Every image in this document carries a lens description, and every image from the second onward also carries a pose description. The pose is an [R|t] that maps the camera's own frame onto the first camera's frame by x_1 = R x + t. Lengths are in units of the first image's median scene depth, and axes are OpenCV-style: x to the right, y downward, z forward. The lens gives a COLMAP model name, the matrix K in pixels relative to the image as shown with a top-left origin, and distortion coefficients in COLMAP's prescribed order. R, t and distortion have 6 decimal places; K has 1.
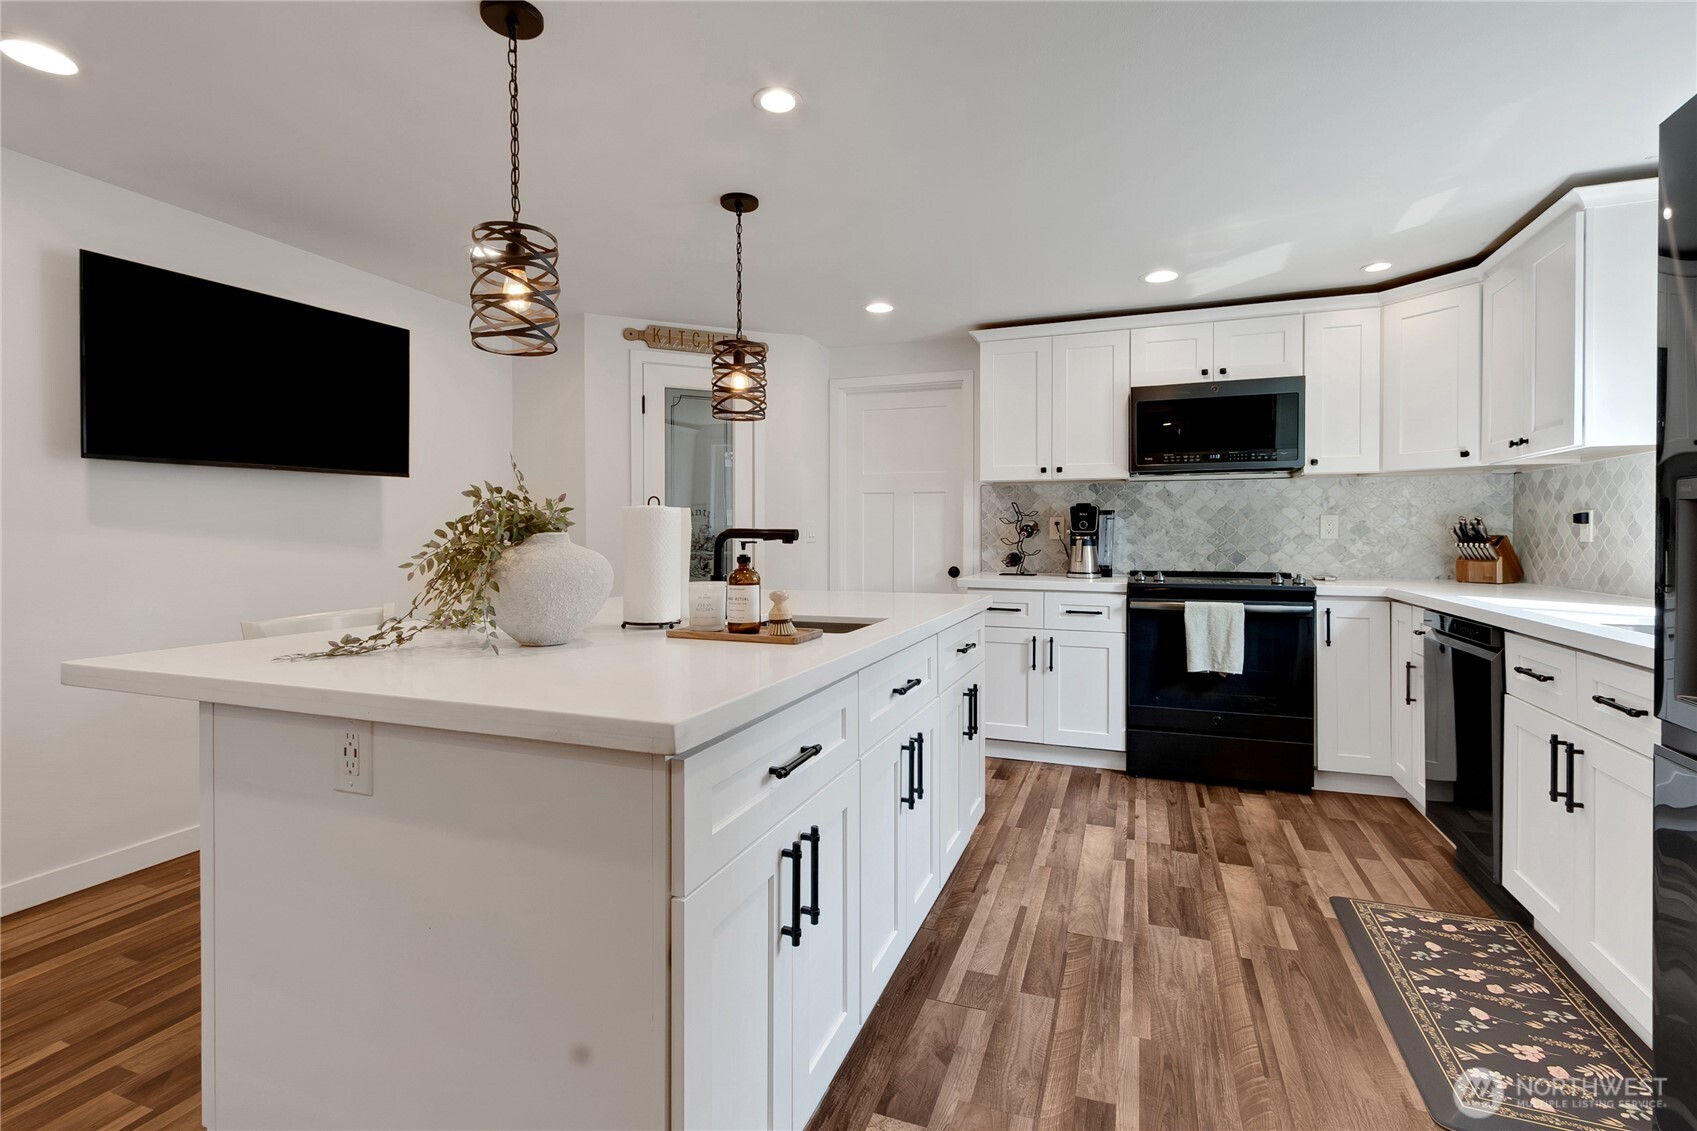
lens RADIAL K [[817.9, 0, 797.6], [0, 817.9, 535.7], [0, 0, 1]] dist [0.003170, -0.001833]
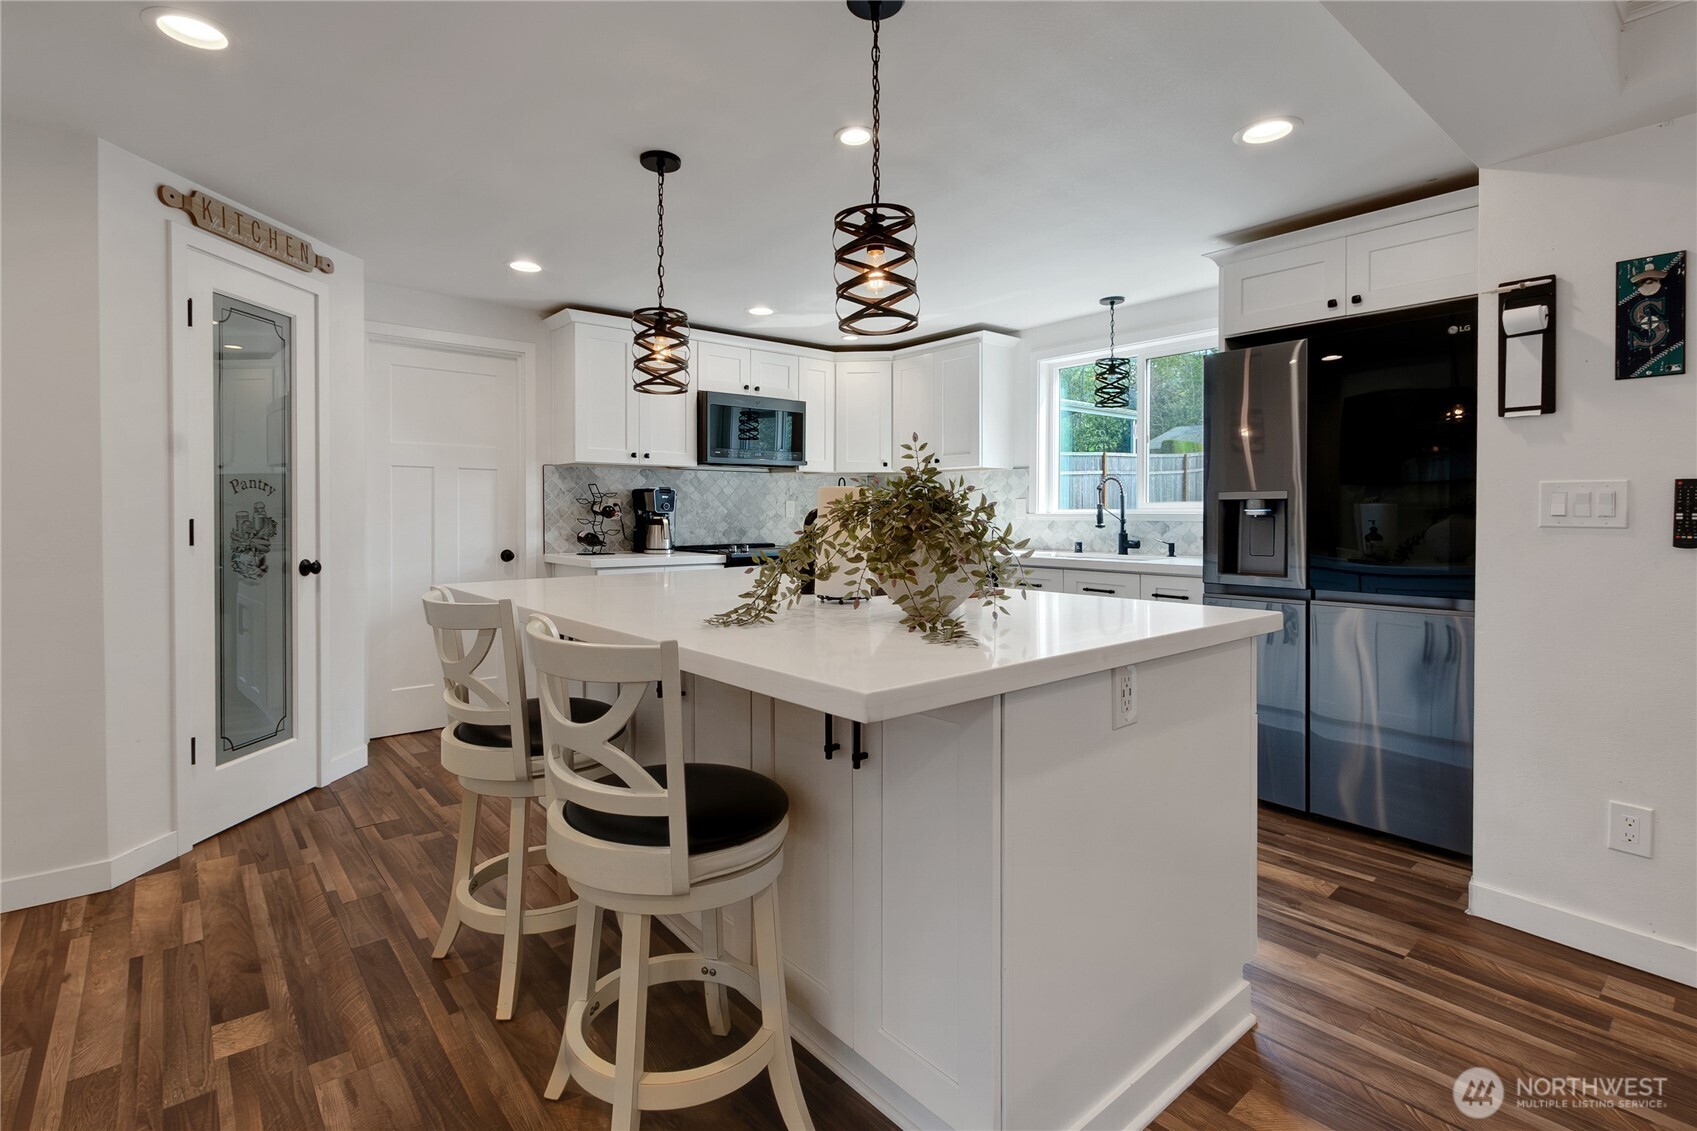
lens RADIAL K [[817.9, 0, 853.8], [0, 817.9, 526.3], [0, 0, 1]] dist [0.003170, -0.001833]
pose [[0.460028, -0.014214, 0.887791, -0.551664], [0.004729, 0.999897, 0.013558, 0.000094], [-0.887892, -0.002039, 0.460047, 0.259495]]
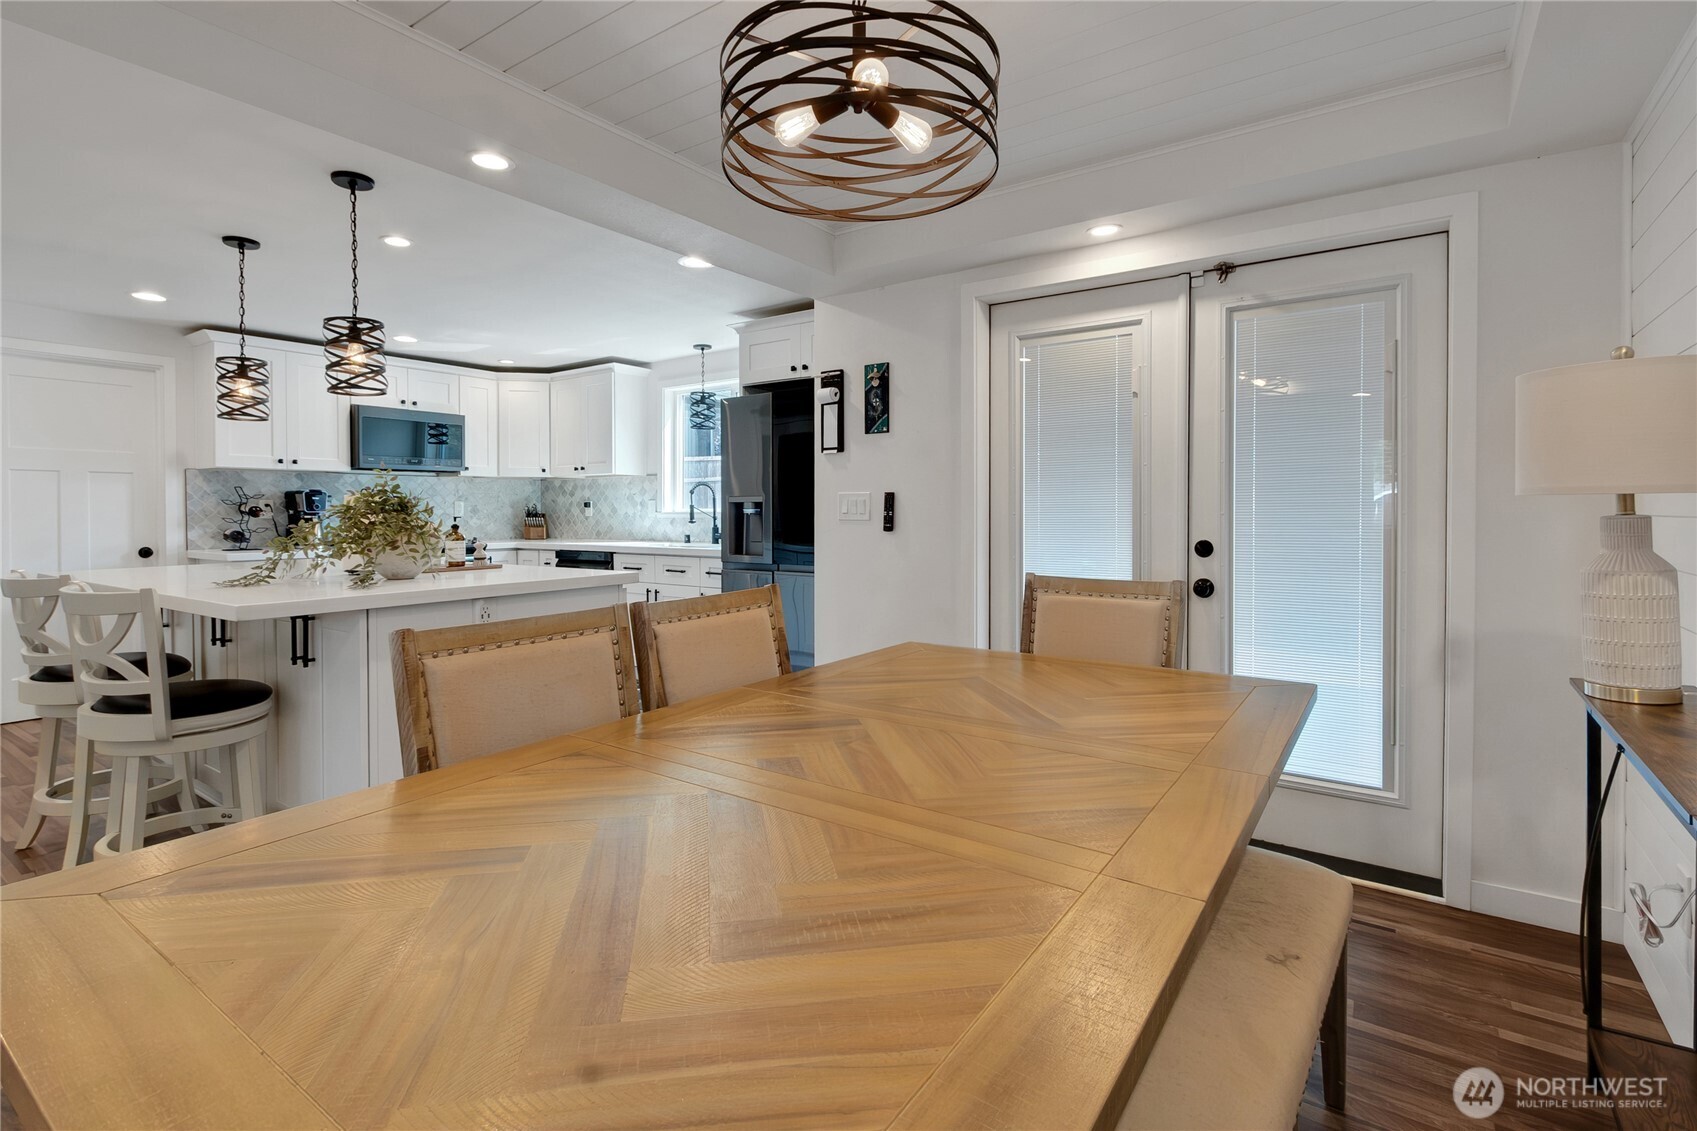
lens RADIAL K [[817.9, 0, 870.7], [0, 817.9, 524.2], [0, 0, 1]] dist [0.003170, -0.001833]
pose [[0.216198, -0.016416, 0.976212, -0.731223], [0.007582, 0.999857, 0.015134, 0.001034], [-0.976320, 0.004129, 0.216291, -0.120952]]
